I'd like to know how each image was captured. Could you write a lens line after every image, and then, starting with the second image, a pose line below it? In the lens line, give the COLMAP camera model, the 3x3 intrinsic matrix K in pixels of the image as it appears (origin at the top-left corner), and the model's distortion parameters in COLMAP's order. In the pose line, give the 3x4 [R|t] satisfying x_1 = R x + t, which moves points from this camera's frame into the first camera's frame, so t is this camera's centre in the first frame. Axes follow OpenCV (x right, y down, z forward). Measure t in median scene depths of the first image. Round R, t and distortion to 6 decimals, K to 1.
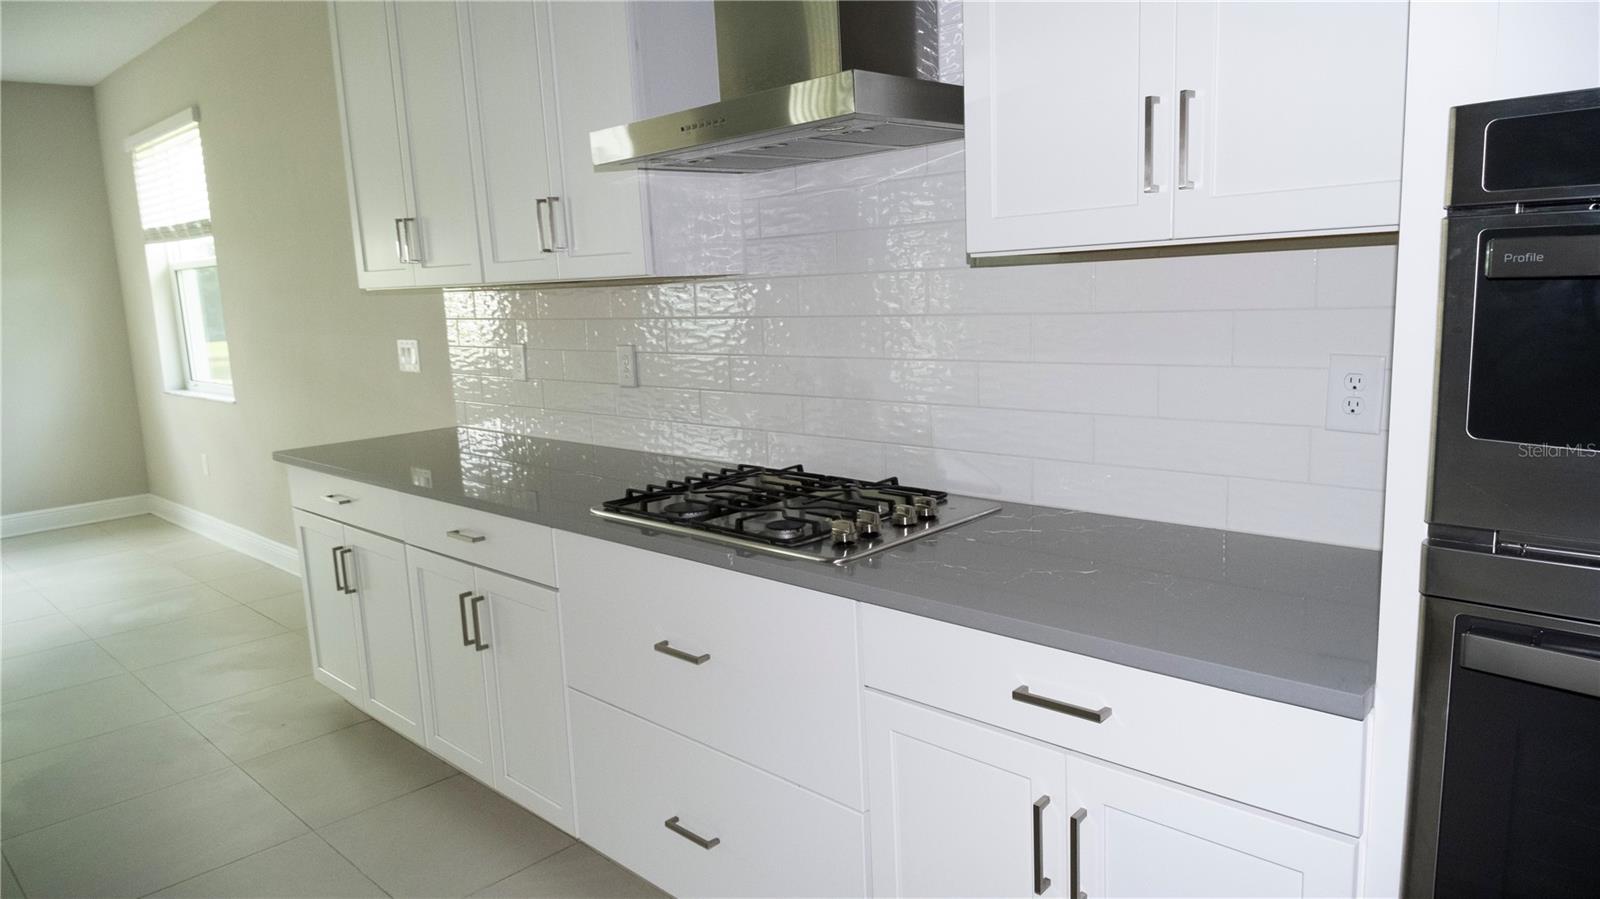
lens RADIAL K [[1007.1, 0, 811.6], [0, 1007.1, 450.3], [0, 0, 1]] dist [0.070319, -0.103092]
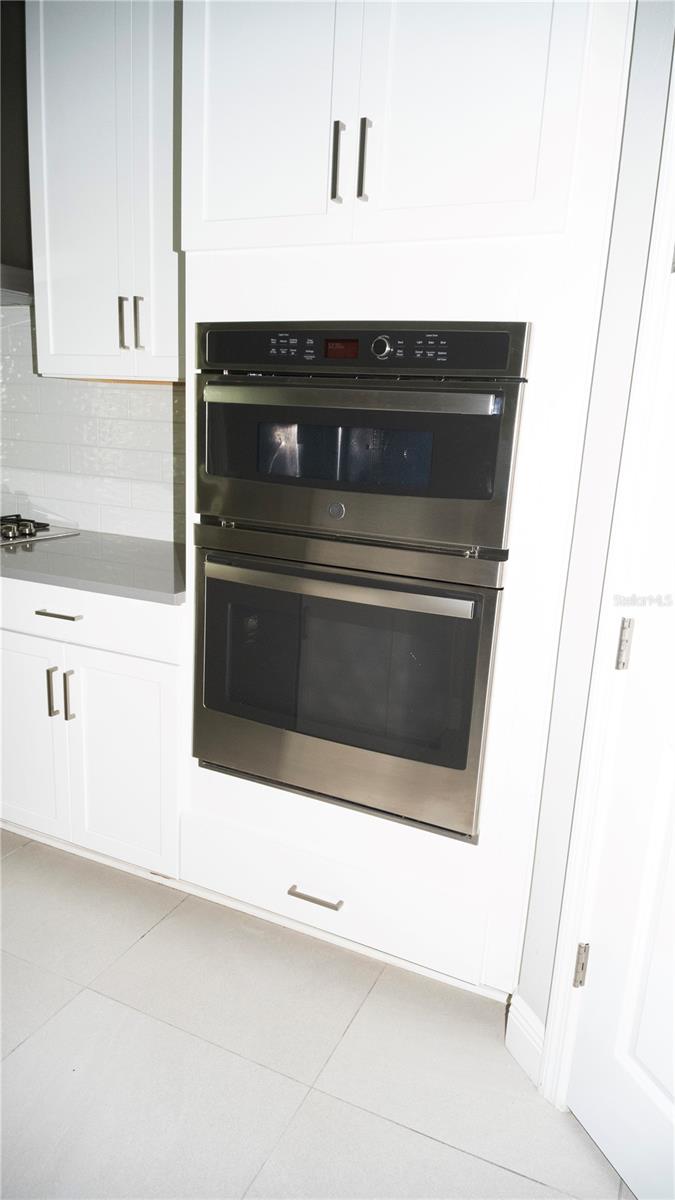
lens RADIAL K [[755.4, 0, 332.6], [0, 755.4, 603.4], [0, 0, 1]] dist [0.070319, -0.103092]
pose [[0.944466, 0.008751, 0.328493, 0.252762], [-0.033549, 0.996990, 0.069896, 0.105850], [-0.326893, -0.077035, 0.941917, -0.507346]]
